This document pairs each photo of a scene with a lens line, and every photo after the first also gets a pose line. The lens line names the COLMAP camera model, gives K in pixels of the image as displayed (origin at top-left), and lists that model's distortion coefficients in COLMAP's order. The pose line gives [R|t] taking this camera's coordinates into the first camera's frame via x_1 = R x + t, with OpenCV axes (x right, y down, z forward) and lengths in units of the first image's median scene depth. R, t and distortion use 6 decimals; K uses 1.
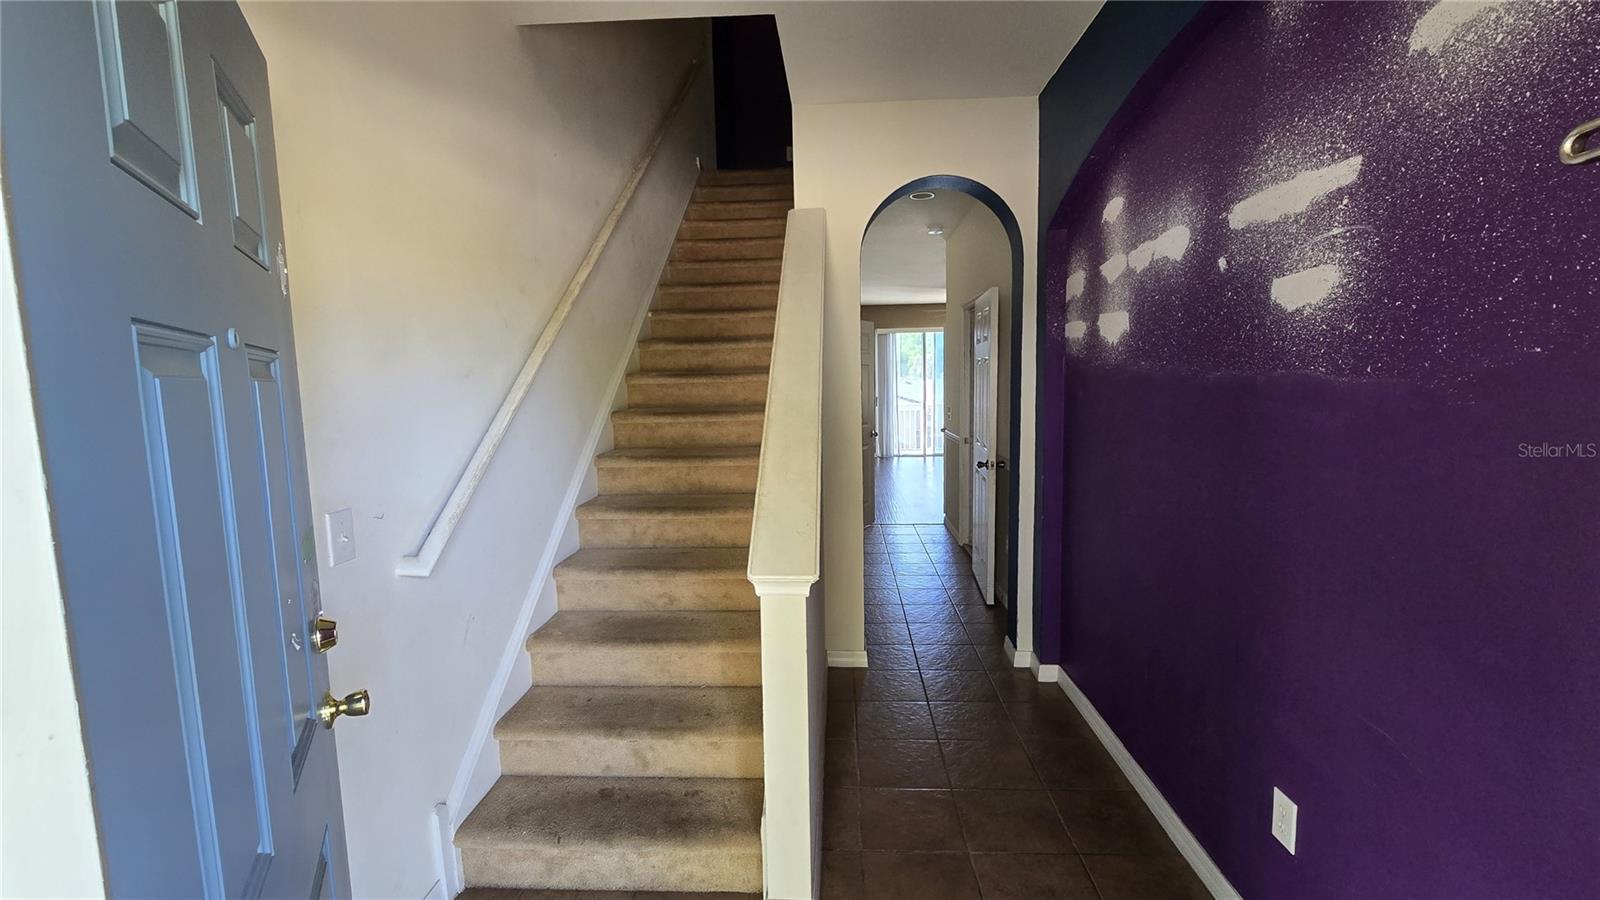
lens RADIAL K [[655.2, 0, 807.8], [0, 655.2, 448.5], [0, 0, 1]] dist [-0.004464, -0.000384]
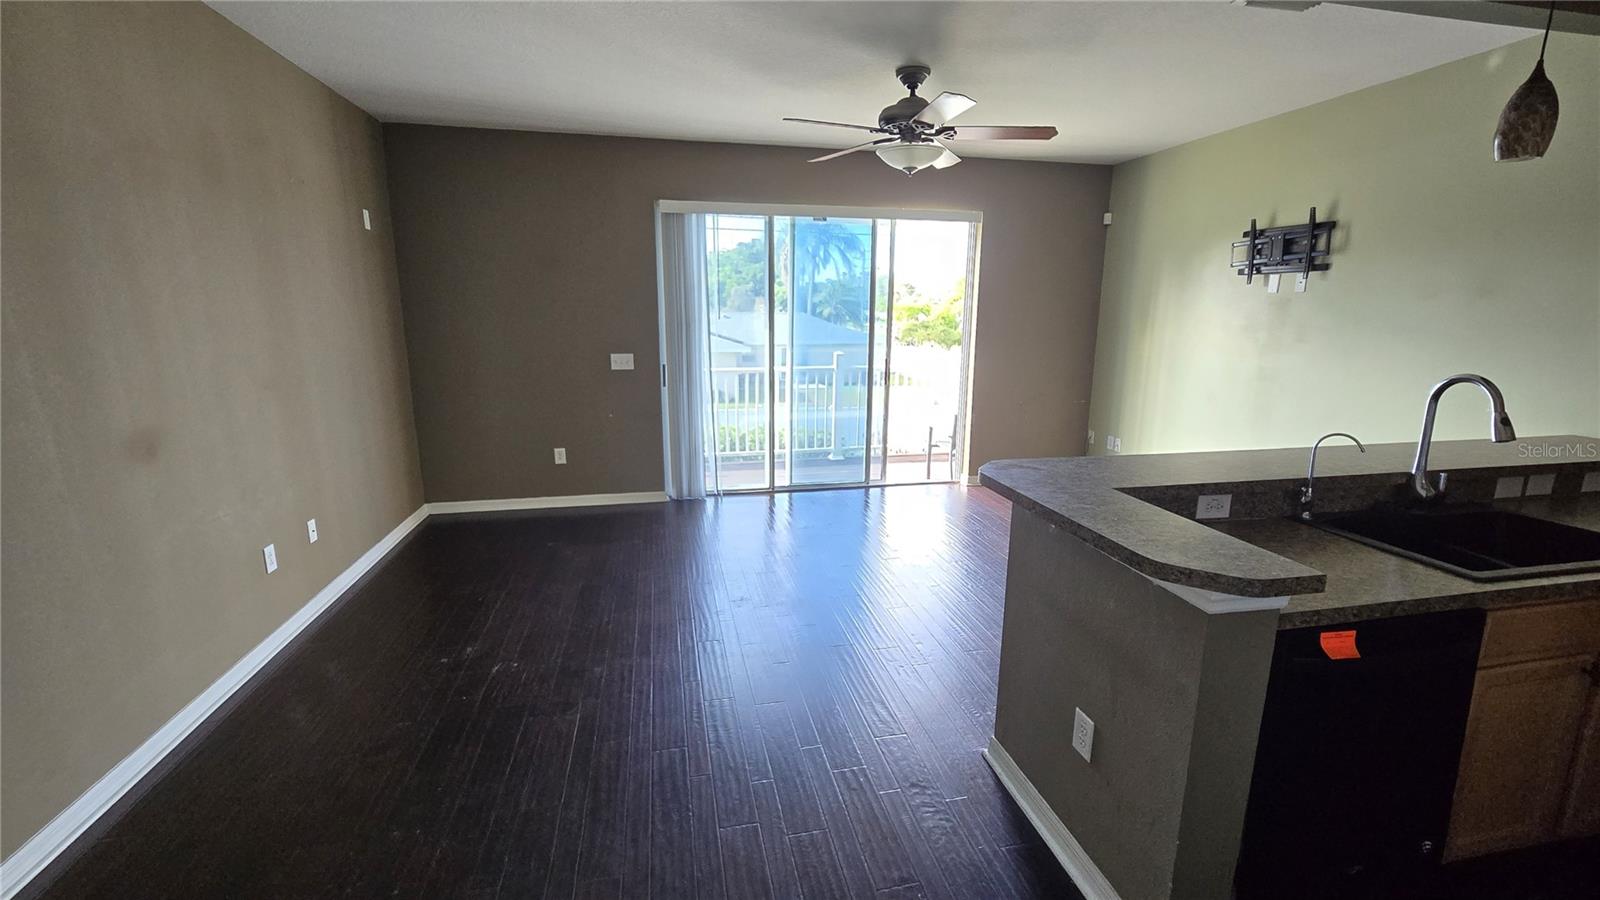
lens RADIAL K [[655.2, 0, 807.8], [0, 655.2, 448.5], [0, 0, 1]] dist [-0.004464, -0.000384]
pose [[0.961644, -0.038533, 0.271579, 0.076439], [0.009435, 0.994145, 0.107645, -0.067456], [-0.274137, -0.100954, 0.956377, 0.547144]]
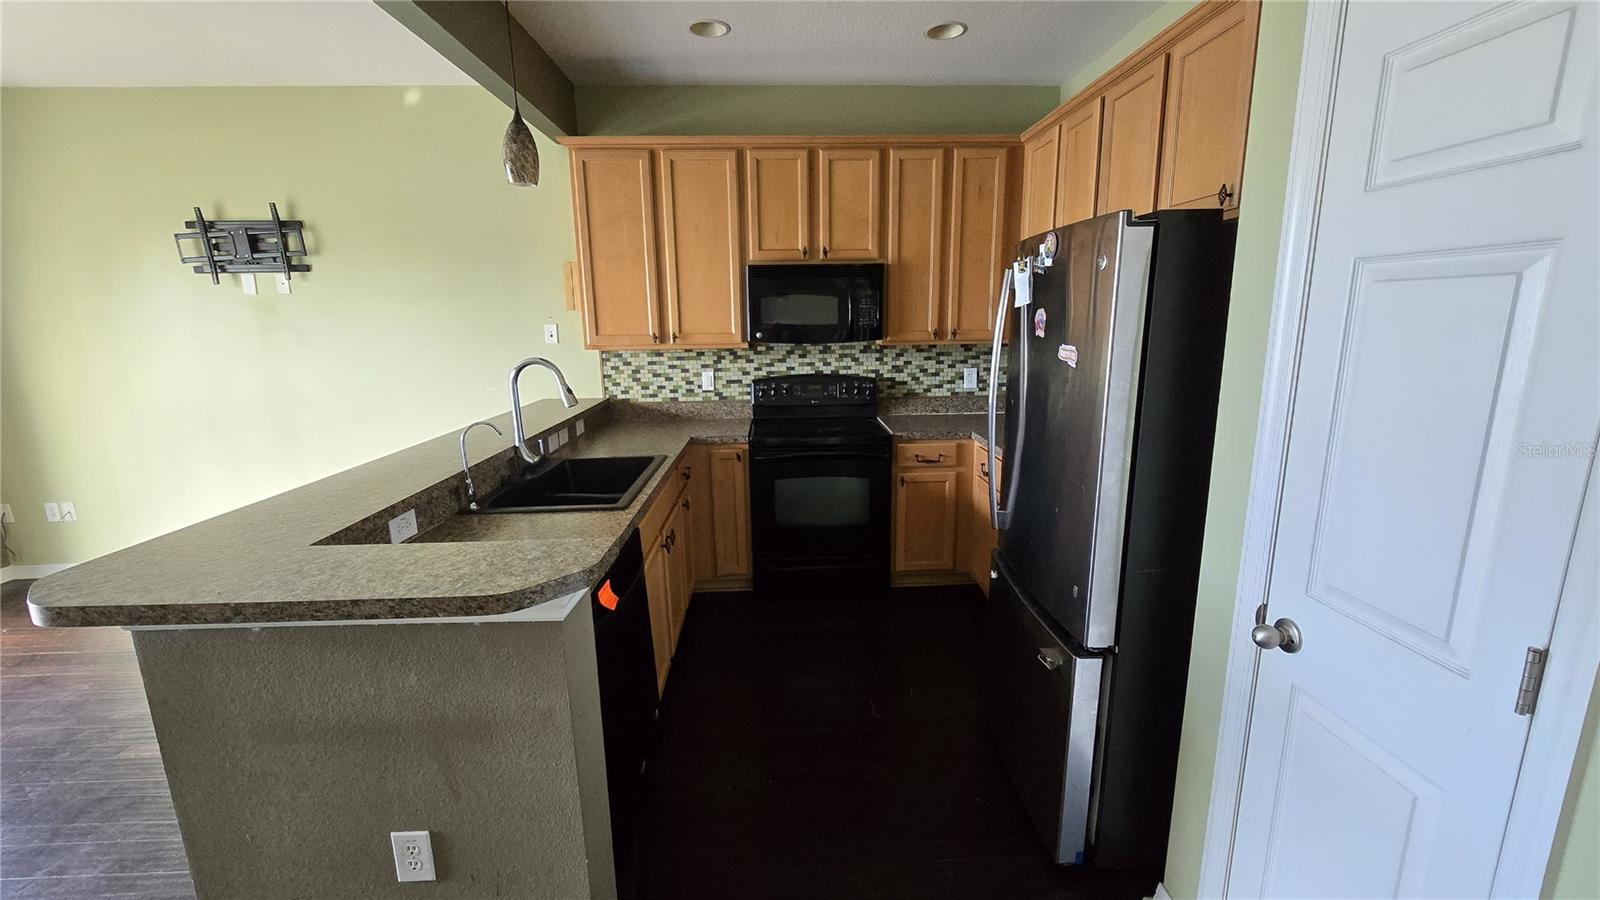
lens RADIAL K [[655.2, 0, 807.8], [0, 655.2, 448.5], [0, 0, 1]] dist [-0.004464, -0.000384]
pose [[-0.091340, -0.188470, 0.977822, -0.094226], [0.117227, 0.973064, 0.198503, -0.136381], [-0.988896, 0.132758, -0.066786, 1.946596]]
